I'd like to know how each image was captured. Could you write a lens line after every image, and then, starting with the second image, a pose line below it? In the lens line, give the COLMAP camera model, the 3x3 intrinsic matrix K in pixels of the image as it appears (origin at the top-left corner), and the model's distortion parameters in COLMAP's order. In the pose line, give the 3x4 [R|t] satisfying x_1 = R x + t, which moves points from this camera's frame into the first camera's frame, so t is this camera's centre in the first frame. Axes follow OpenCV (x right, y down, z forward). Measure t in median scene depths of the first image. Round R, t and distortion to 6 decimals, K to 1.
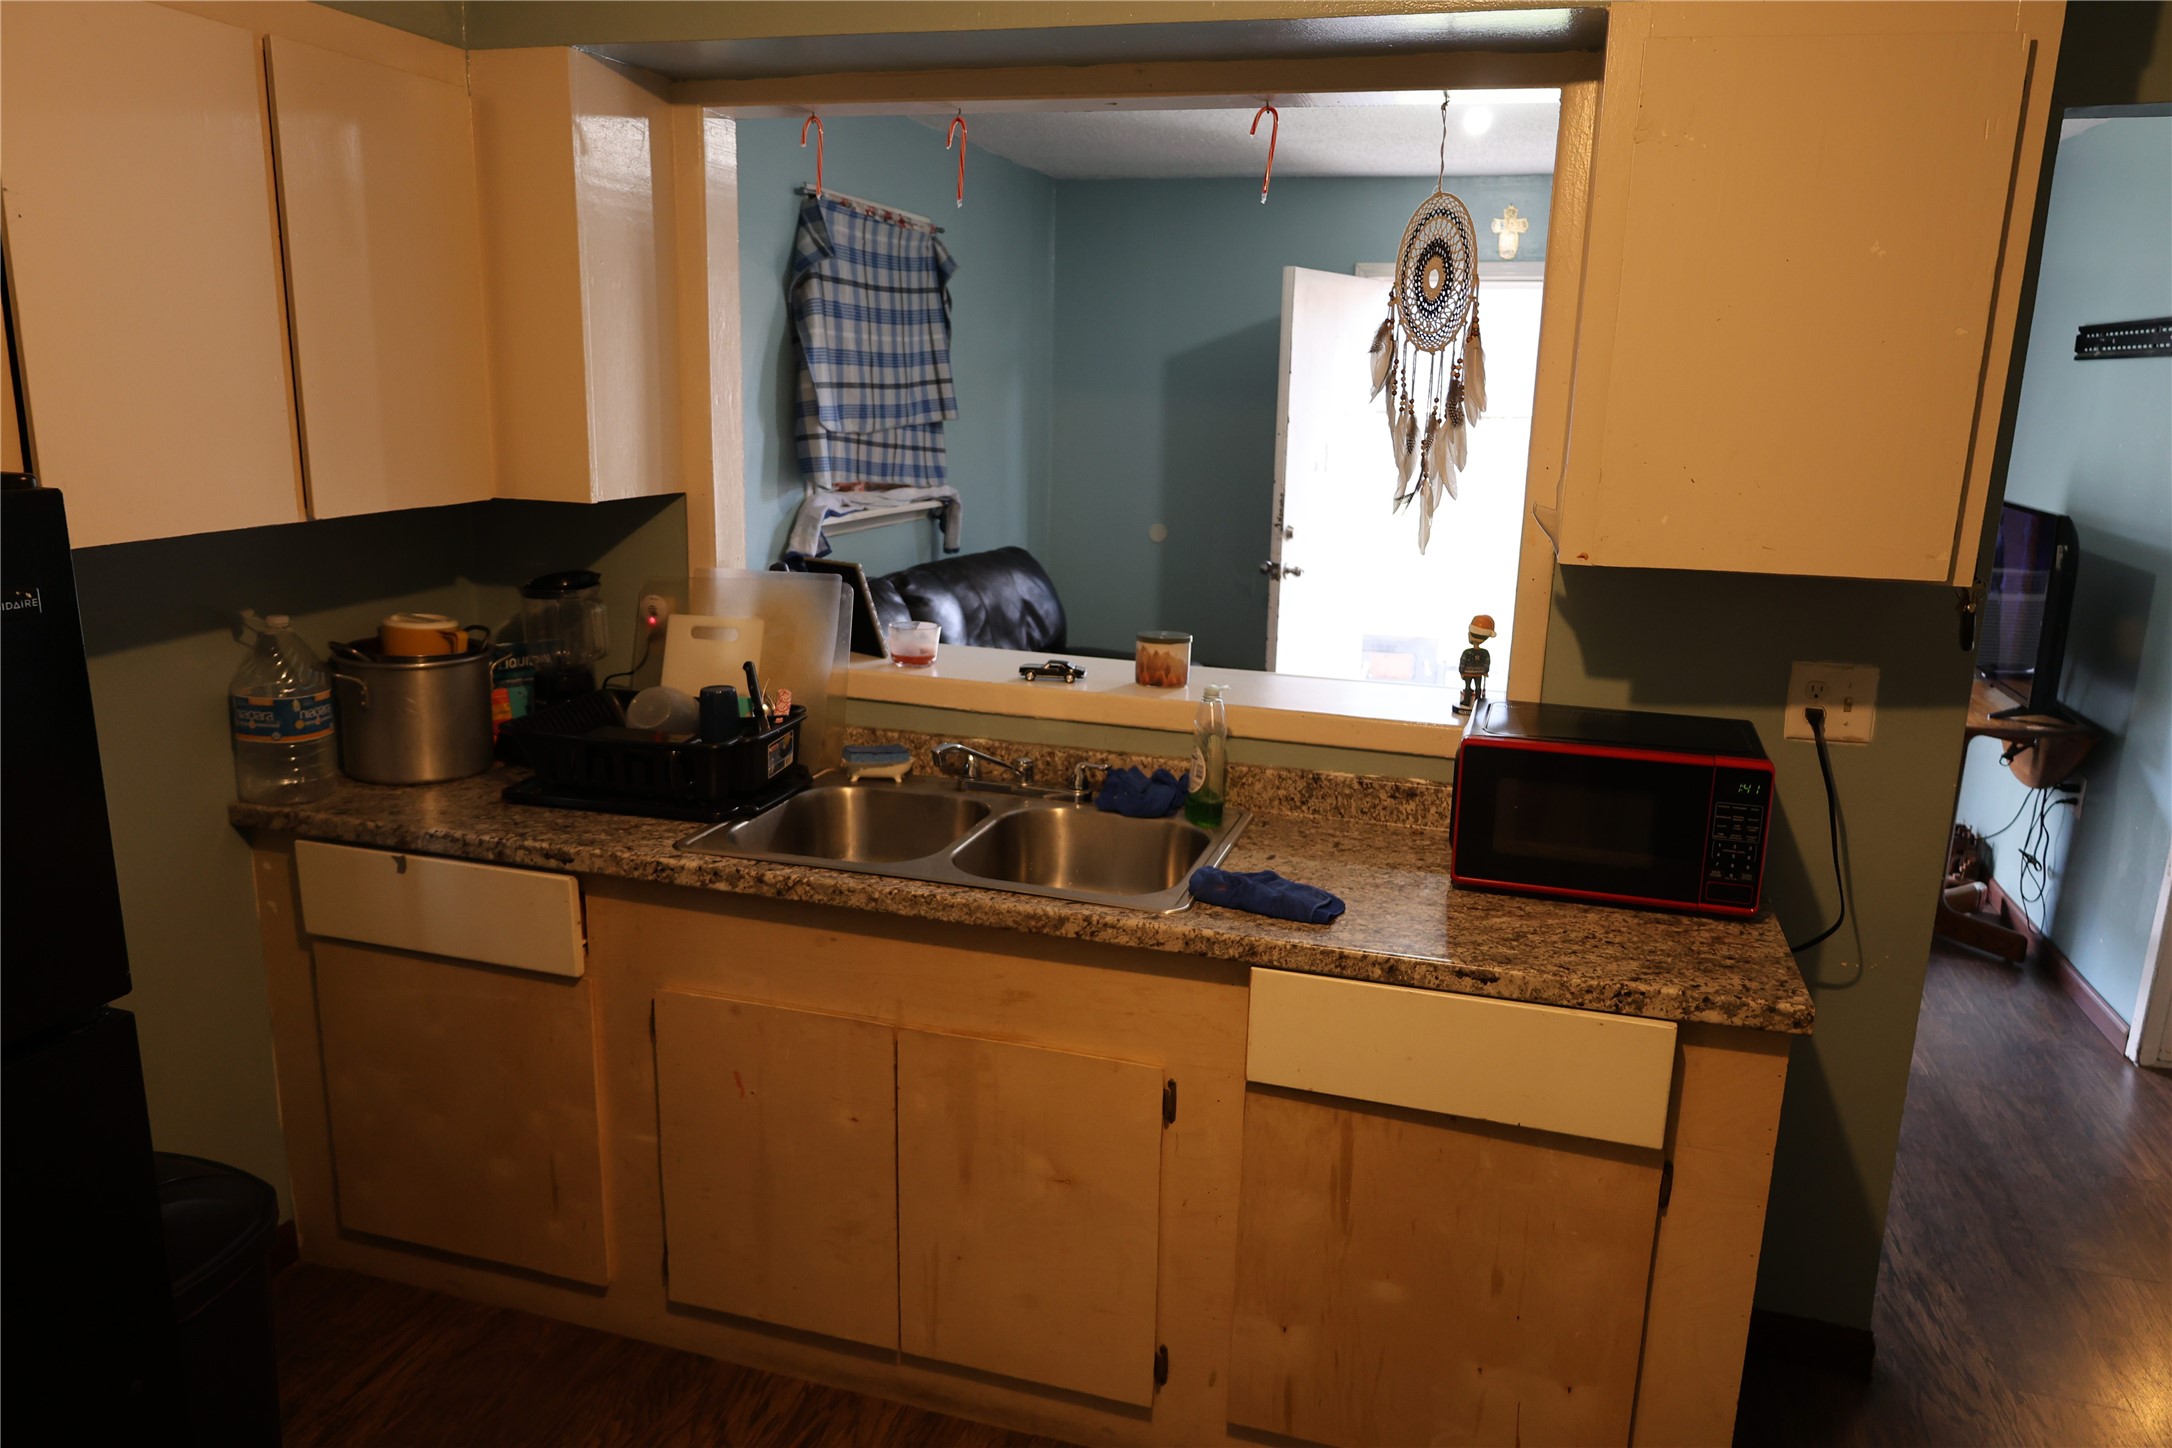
lens RADIAL K [[1478.8, 0, 1078.4], [0, 1478.8, 727.6], [0, 0, 1]] dist [-0.013716, 0.007669]
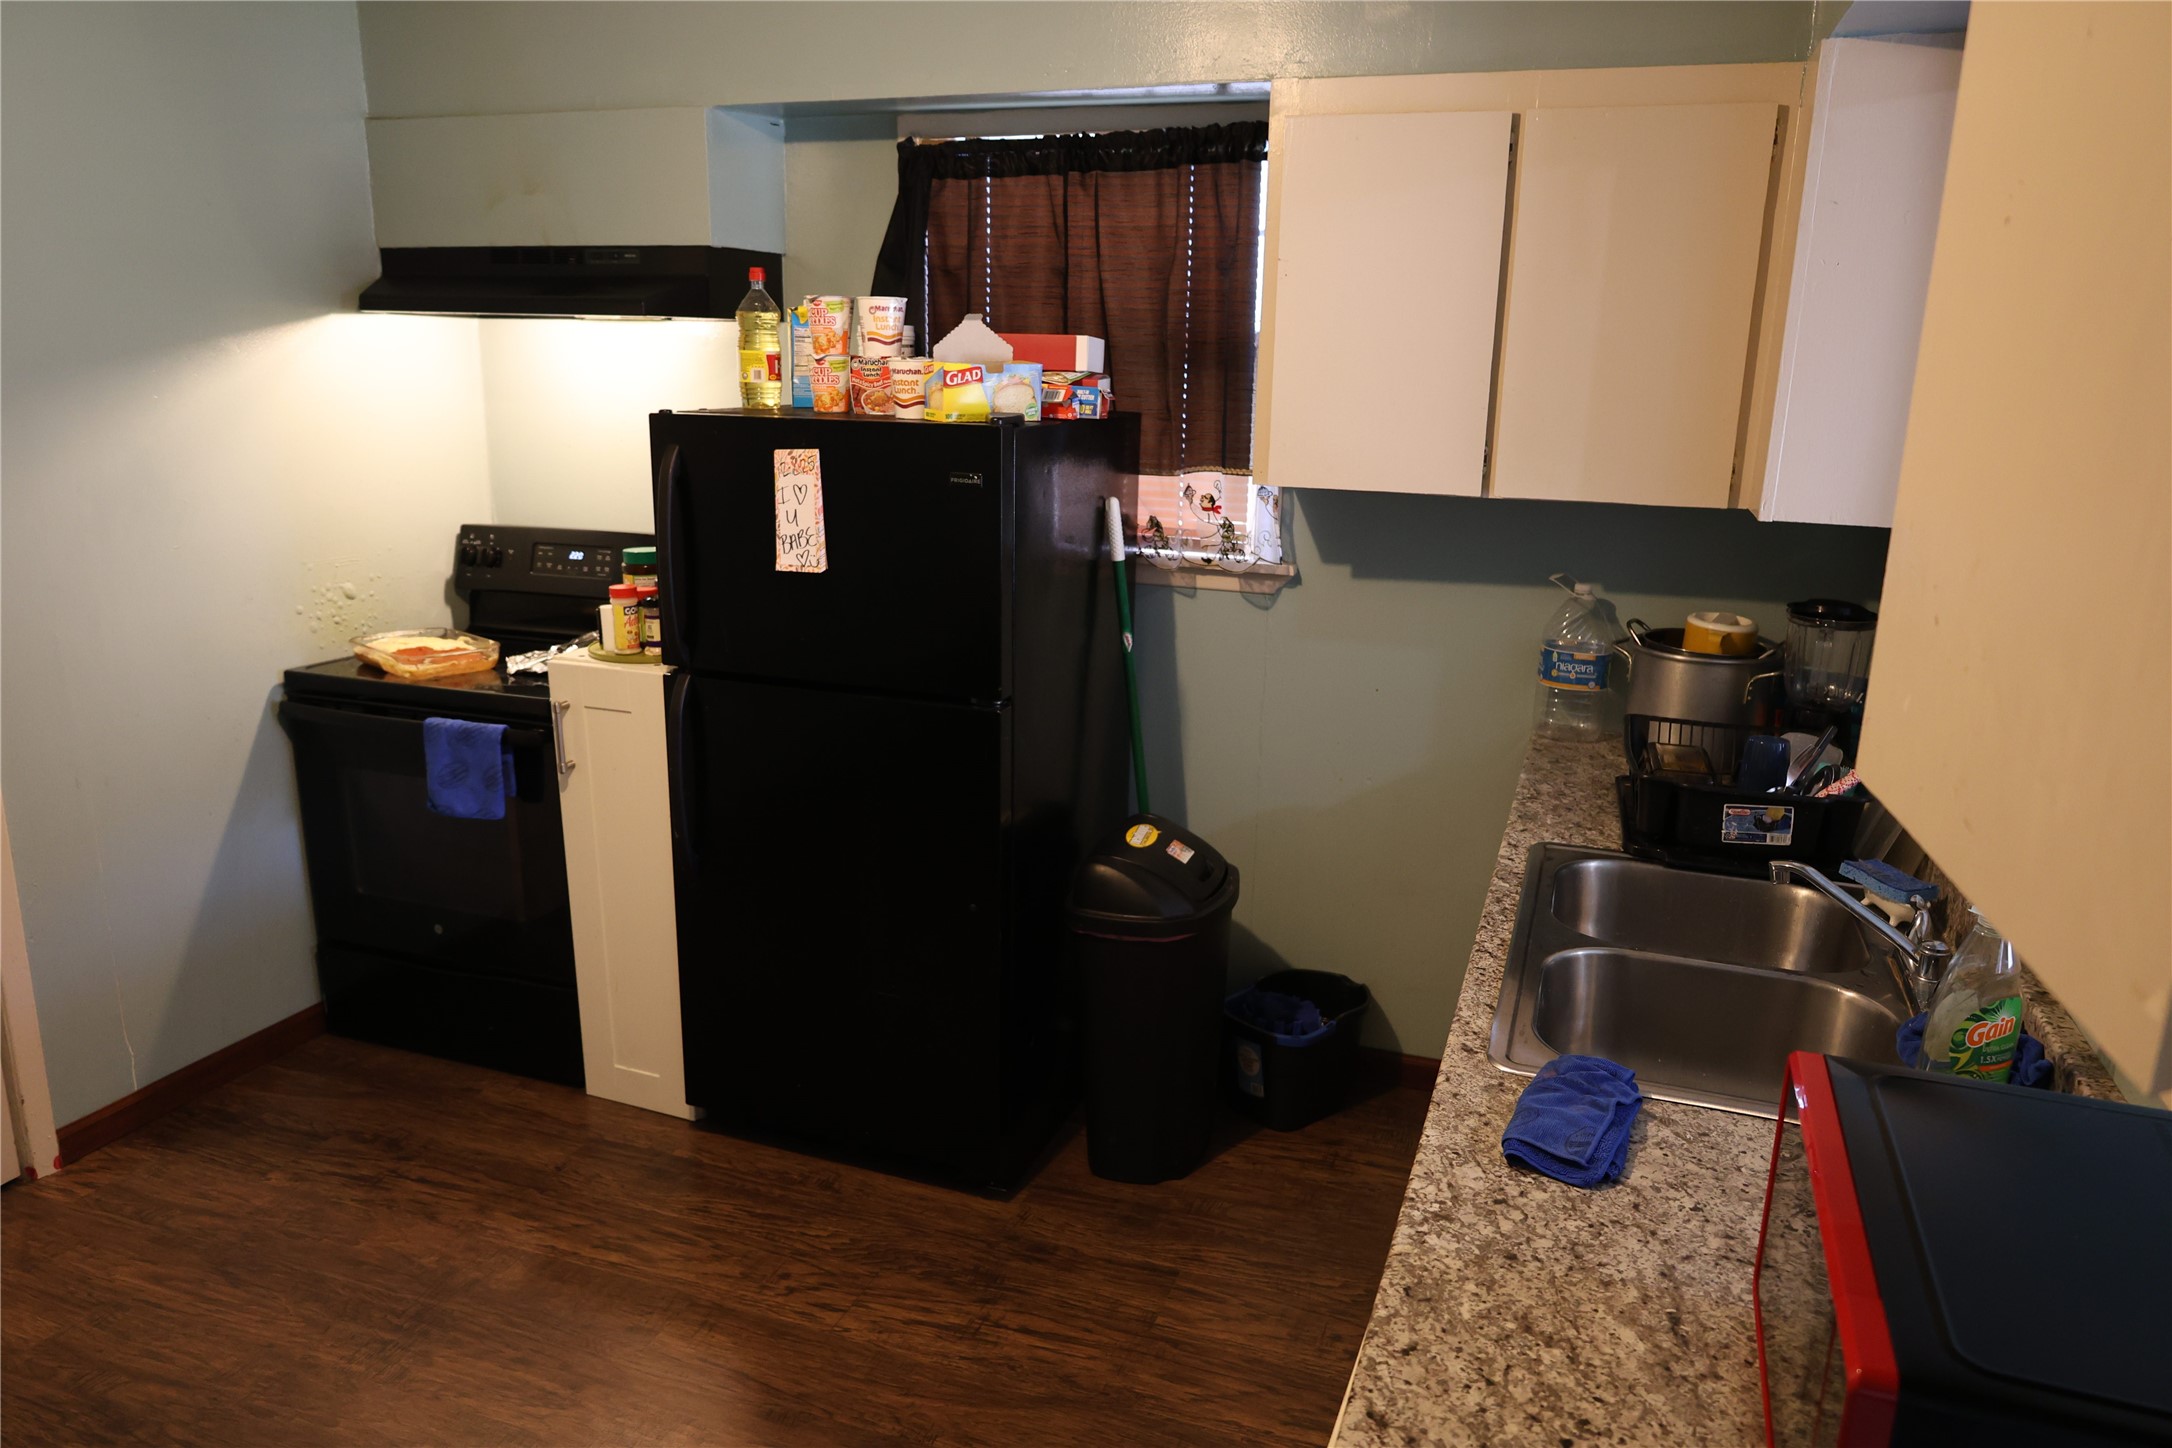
lens RADIAL K [[1478.8, 0, 1078.4], [0, 1478.8, 727.6], [0, 0, 1]] dist [-0.013716, 0.007669]
pose [[-0.053414, 0.225340, -0.972815, 0.713714], [-0.249451, 0.940308, 0.231507, -0.150310], [0.966913, 0.255036, 0.005986, 0.661322]]
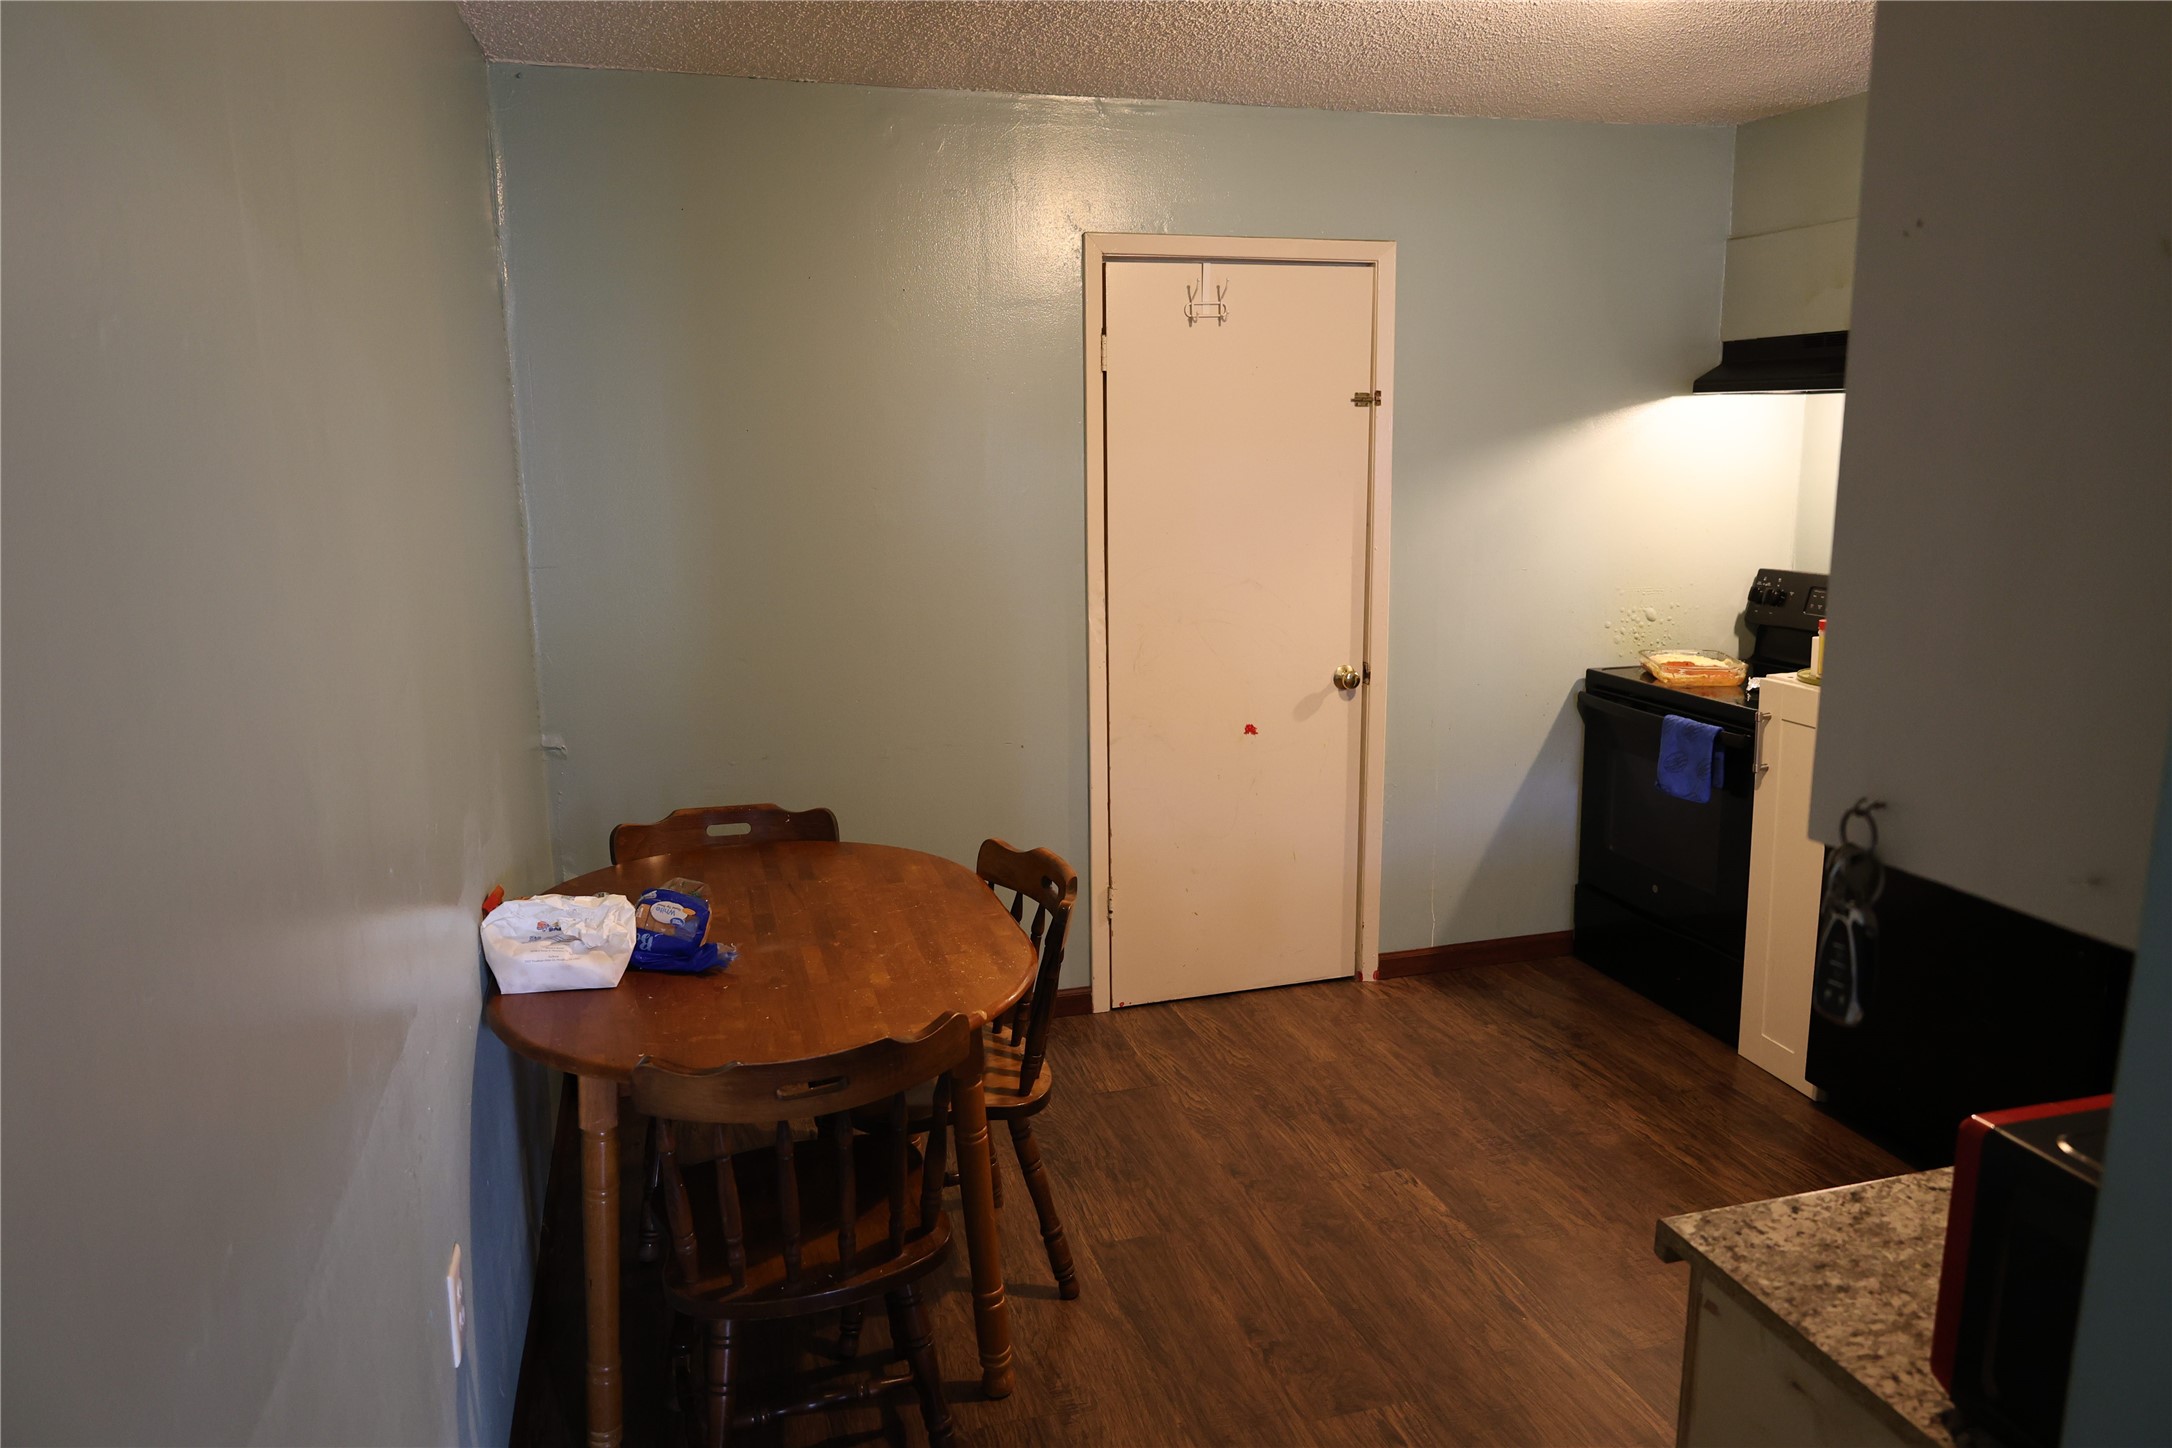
lens RADIAL K [[1478.8, 0, 1078.4], [0, 1478.8, 727.6], [0, 0, 1]] dist [-0.013716, 0.007669]
pose [[-0.845367, 0.101292, -0.524495, 0.782811], [-0.123337, 0.918317, 0.376140, -0.184243], [0.519753, 0.382666, -0.763822, 0.810034]]
